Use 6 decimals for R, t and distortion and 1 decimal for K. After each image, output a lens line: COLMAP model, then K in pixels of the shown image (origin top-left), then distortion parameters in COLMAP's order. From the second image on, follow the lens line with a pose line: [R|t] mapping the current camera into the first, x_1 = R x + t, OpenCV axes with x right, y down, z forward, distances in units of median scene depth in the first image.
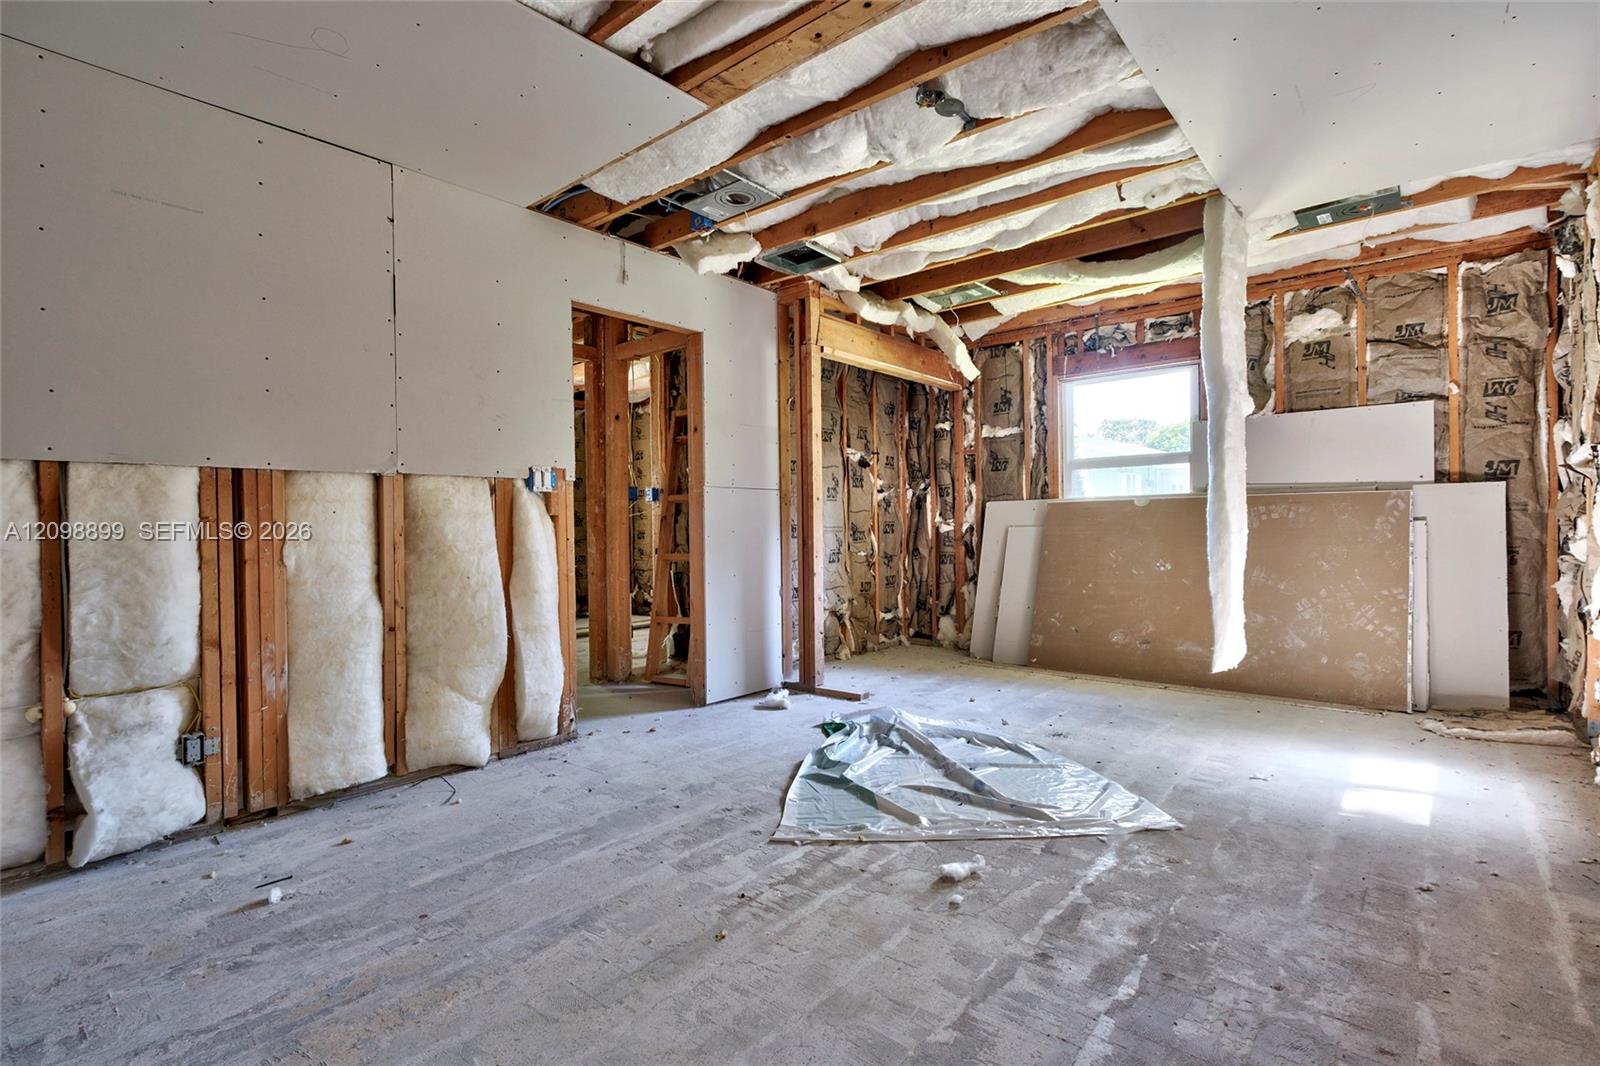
lens RADIAL K [[755.7, 0, 802.3], [0, 755.7, 530.1], [0, 0, 1]] dist [-0.001639, -0.000499]
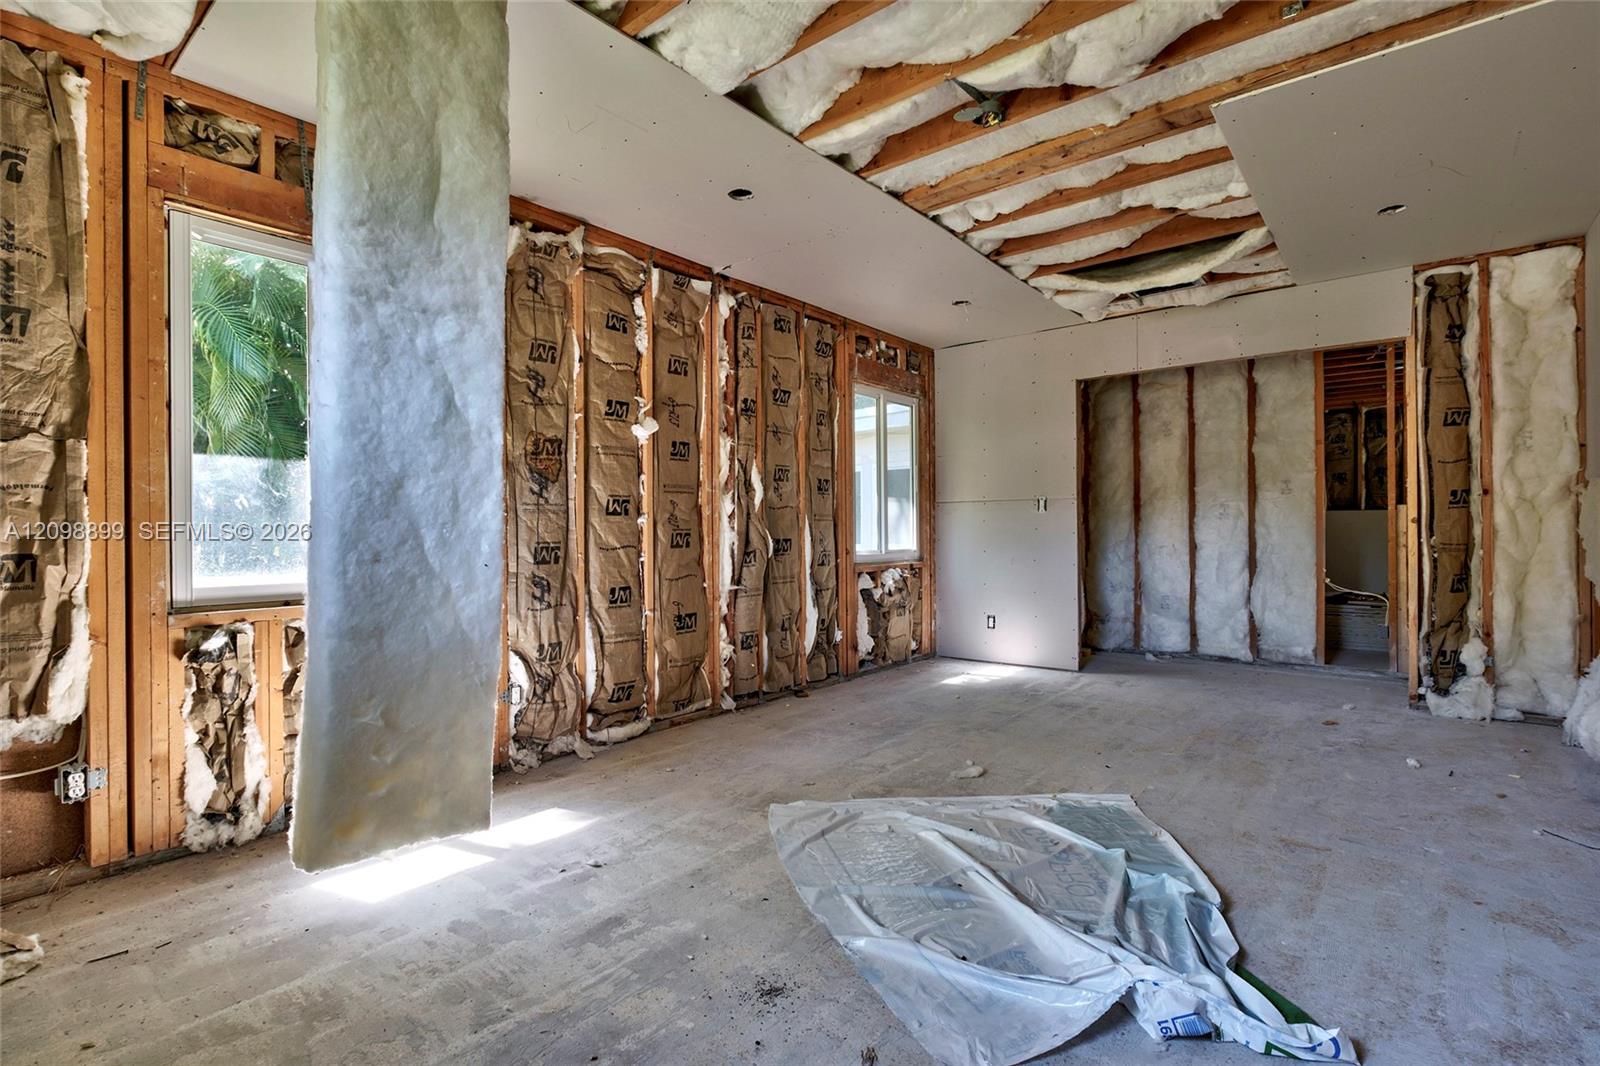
lens RADIAL K [[755.7, 0, 804.5], [0, 755.7, 527.5], [0, 0, 1]] dist [-0.001639, -0.000499]
pose [[-0.999713, 0.021482, -0.010601, 0.337354], [0.021436, 0.999761, 0.004376, -0.016311], [0.010692, 0.004148, -0.999934, 1.558616]]
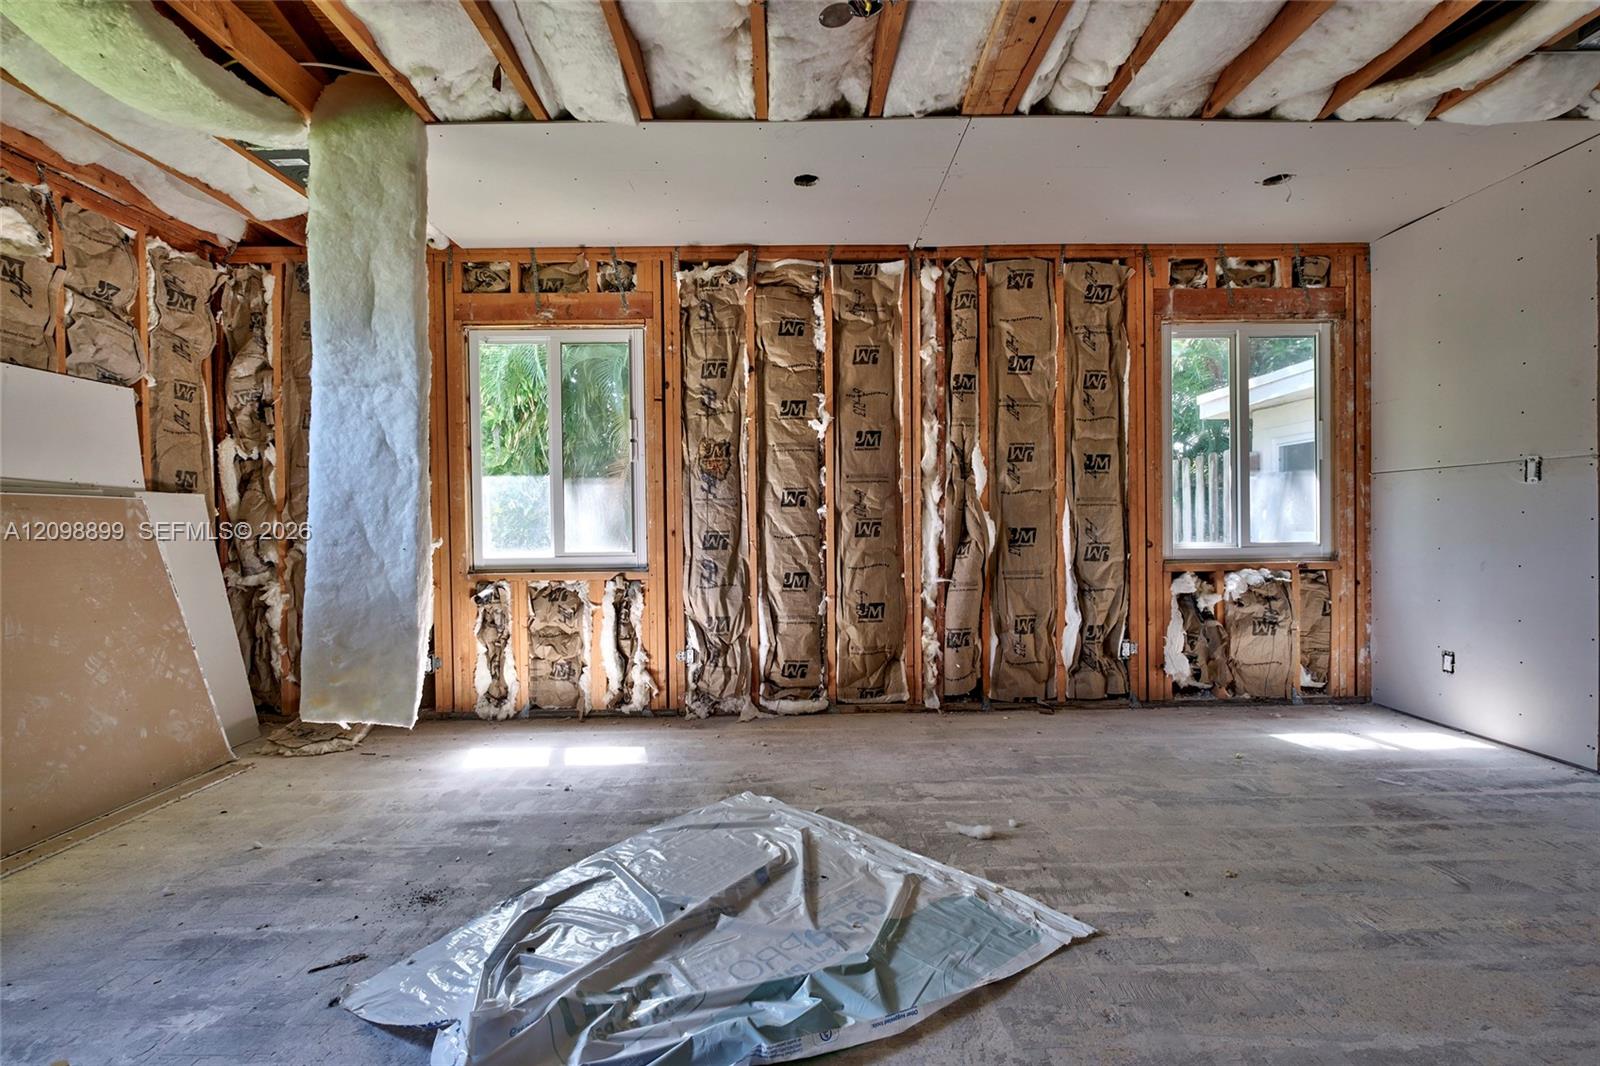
lens RADIAL K [[755.7, 0, 804.1], [0, 755.7, 527.5], [0, 0, 1]] dist [-0.001639, -0.000499]
pose [[-0.655090, 0.017329, 0.755352, -0.306950], [0.029518, 0.999561, 0.002669, -0.004630], [-0.754974, 0.024045, -0.655314, 1.229303]]
